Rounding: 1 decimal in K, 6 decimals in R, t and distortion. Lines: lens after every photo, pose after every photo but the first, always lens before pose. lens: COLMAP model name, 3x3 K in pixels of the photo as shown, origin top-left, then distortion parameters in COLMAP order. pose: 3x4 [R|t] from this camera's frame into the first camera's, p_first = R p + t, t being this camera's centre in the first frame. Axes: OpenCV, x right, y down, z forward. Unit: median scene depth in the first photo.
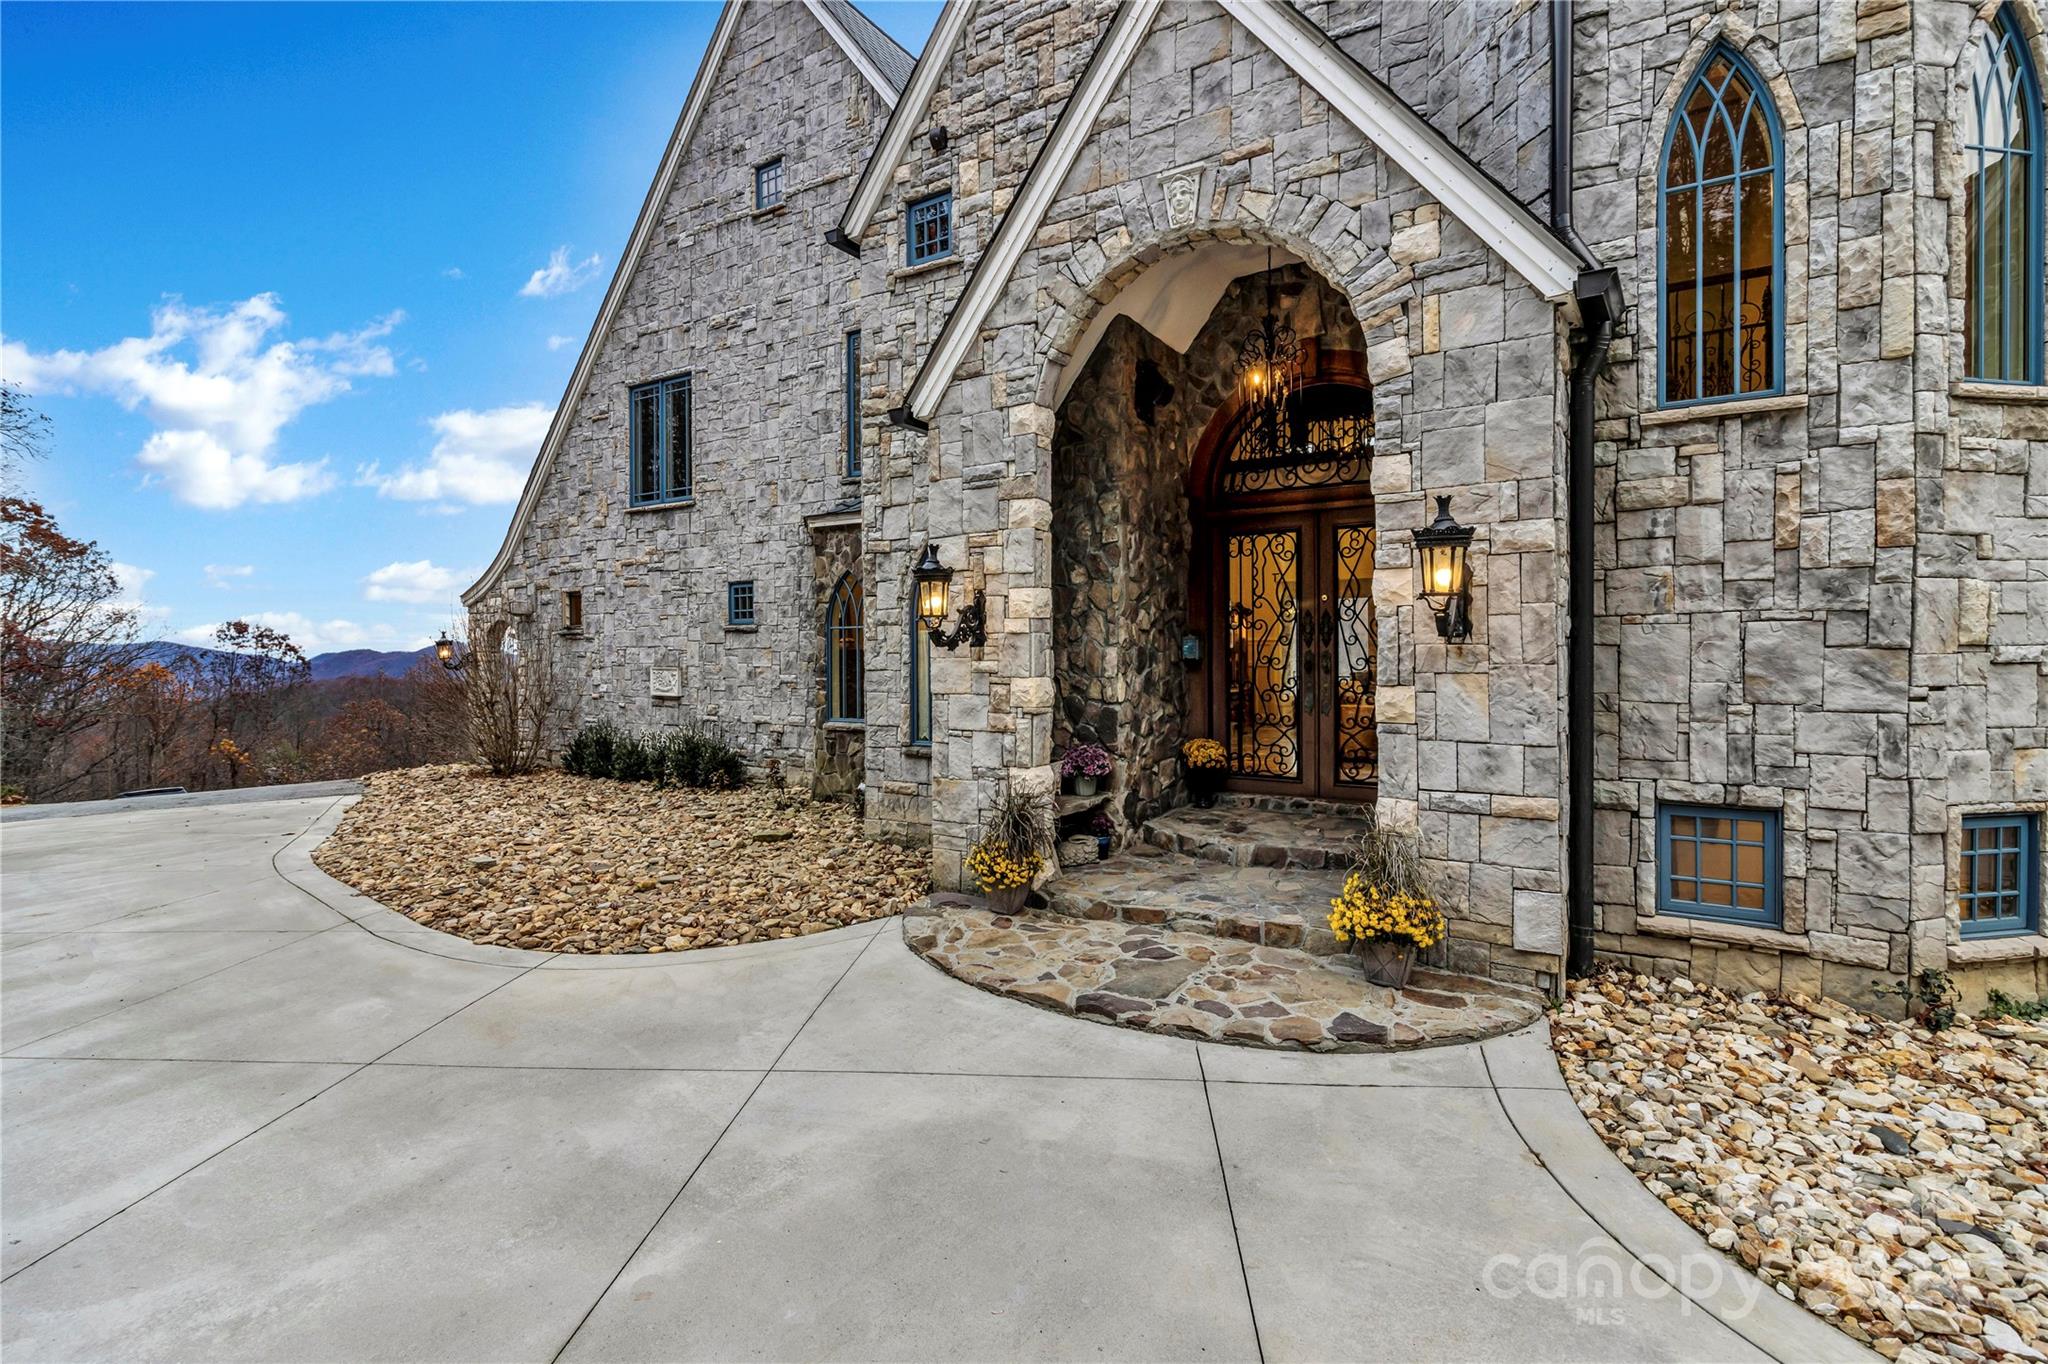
lens RADIAL K [[954.0, 0, 1055.4], [0, 954.0, 656.8], [0, 0, 1]] dist [0.001945, 0.001037]
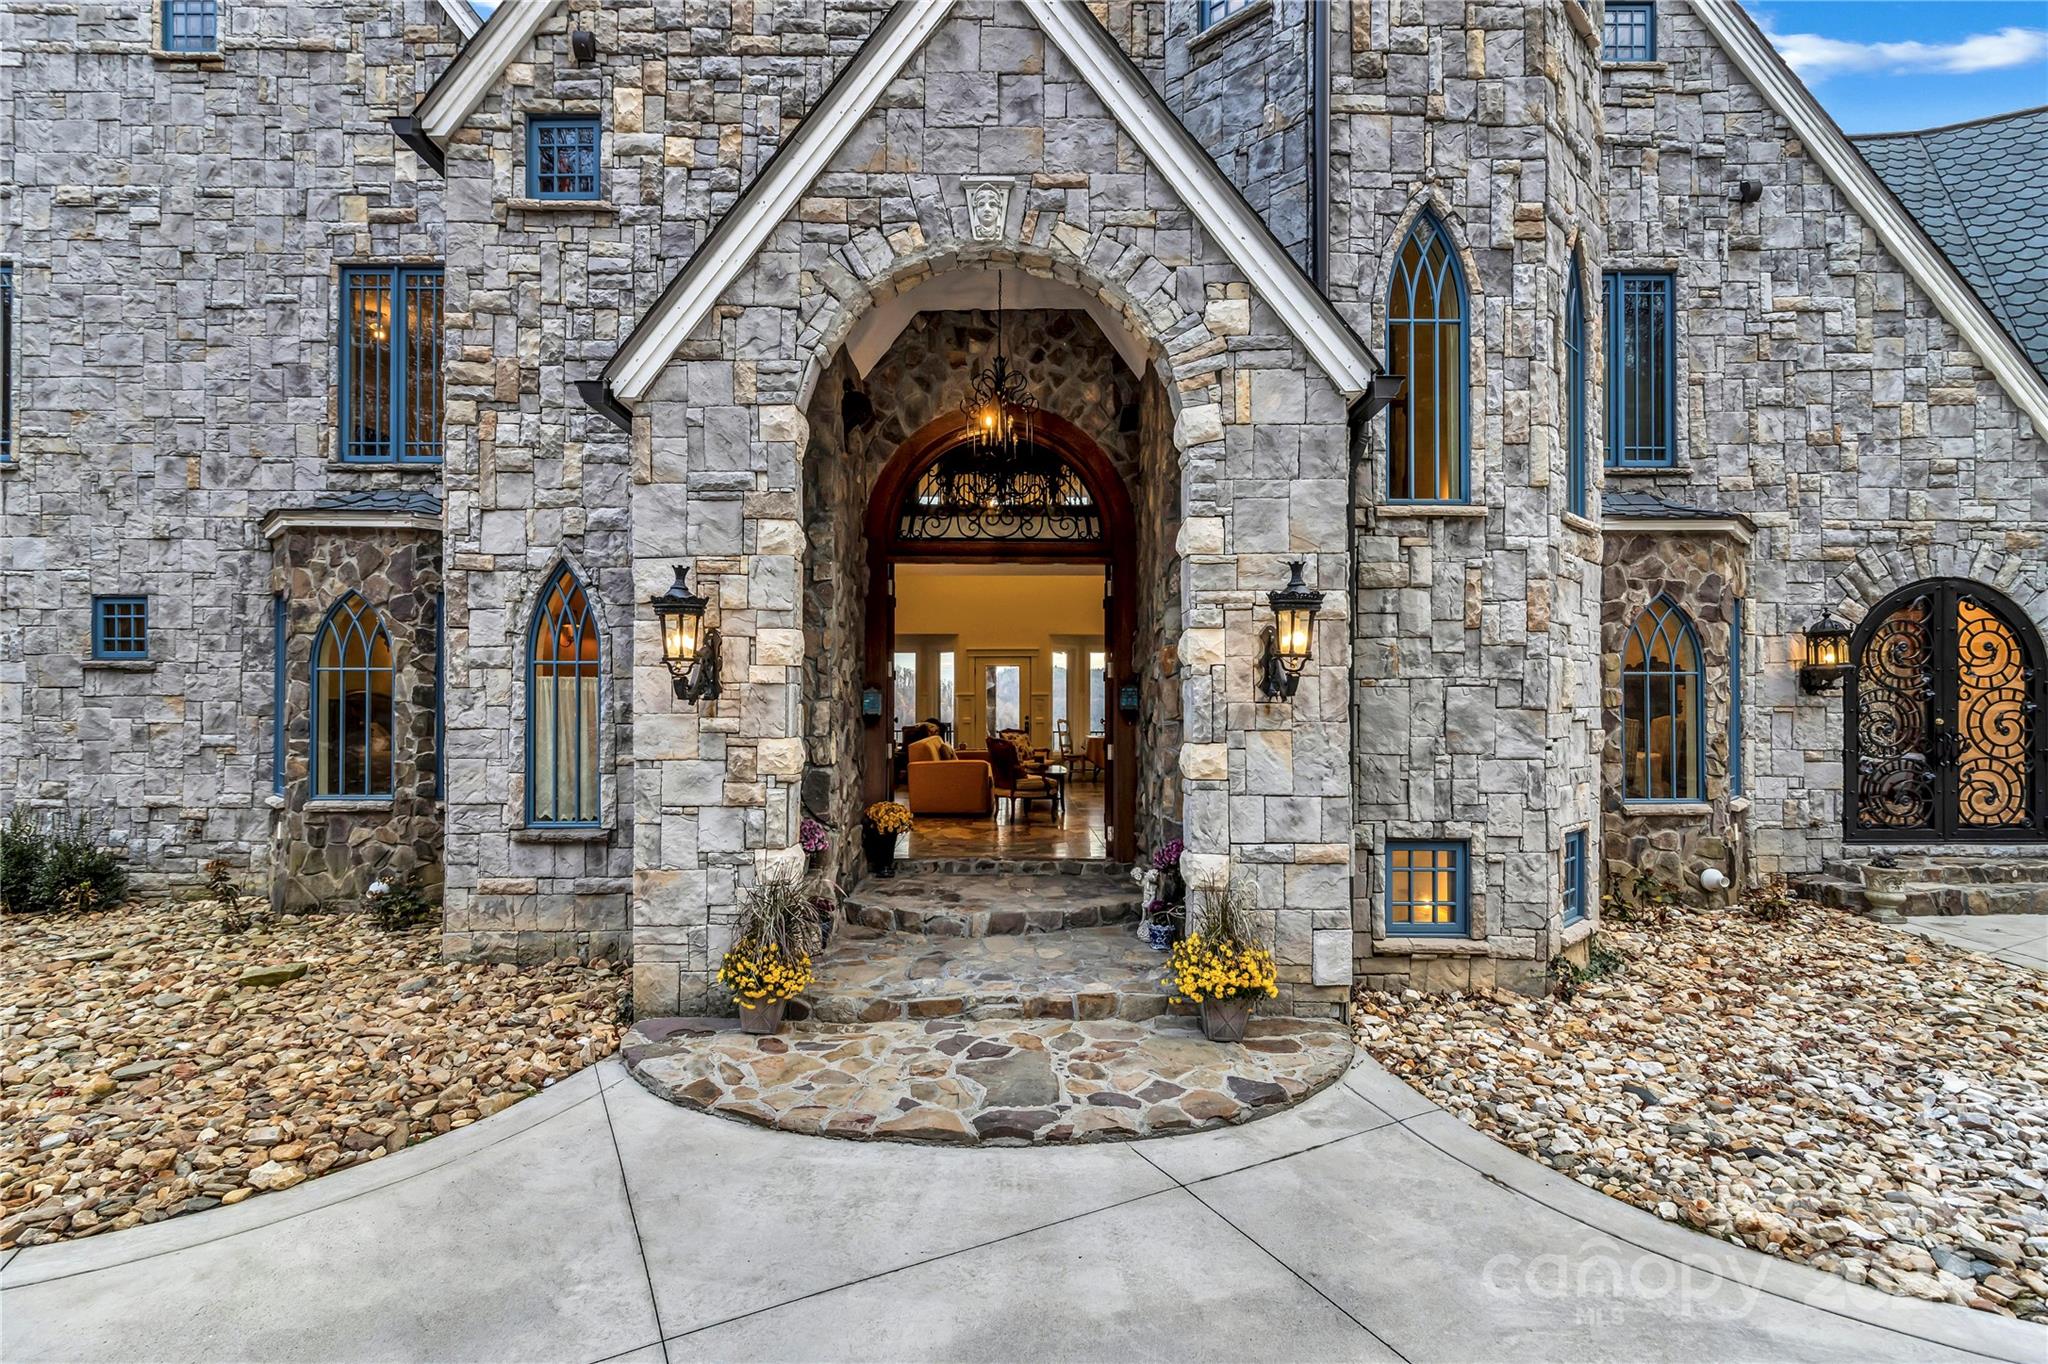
lens RADIAL K [[954.0, 0, 1021.9], [0, 954.0, 696.1], [0, 0, 1]] dist [0.001945, 0.001037]
pose [[0.846946, 0.012676, 0.531527, -0.331616], [-0.004990, 0.999861, -0.015895, -0.002438], [-0.531655, 0.010810, 0.846892, 0.225506]]
